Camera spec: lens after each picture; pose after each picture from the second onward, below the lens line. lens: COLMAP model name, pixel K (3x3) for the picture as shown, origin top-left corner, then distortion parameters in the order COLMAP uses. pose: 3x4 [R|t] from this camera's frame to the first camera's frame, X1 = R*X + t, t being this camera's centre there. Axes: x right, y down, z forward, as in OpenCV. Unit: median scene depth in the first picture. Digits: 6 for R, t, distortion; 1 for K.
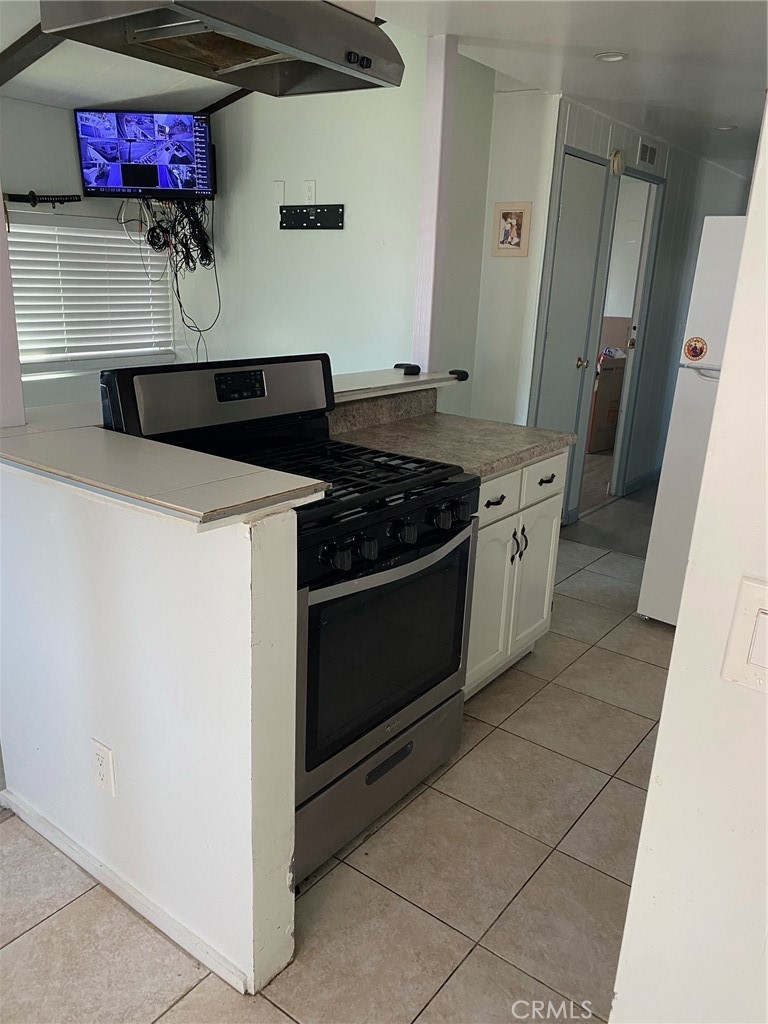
lens RADIAL K [[780.1, 0, 382.2], [0, 780.1, 526.8], [0, 0, 1]] dist [0.055686, -0.061499]
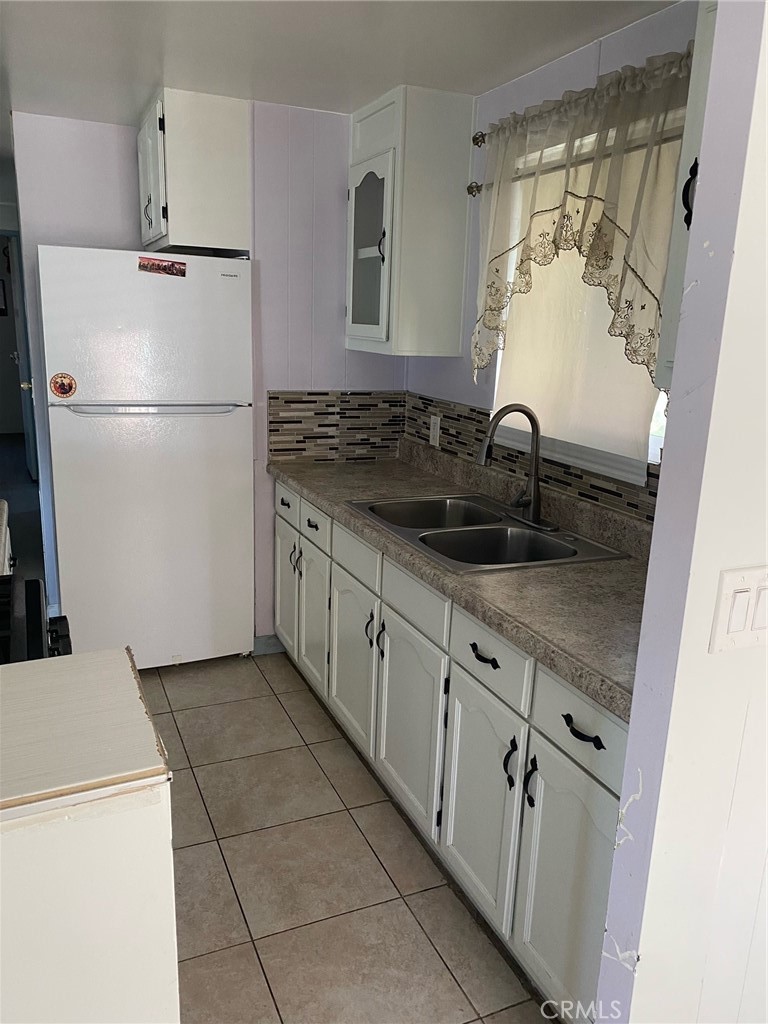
lens RADIAL K [[780.1, 0, 386.2], [0, 780.1, 528.2], [0, 0, 1]] dist [0.055686, -0.061499]
pose [[0.477707, -0.249118, 0.842459, -0.185475], [0.260189, 0.956050, 0.135170, -0.068127], [-0.839106, 0.154627, 0.521529, 0.164610]]
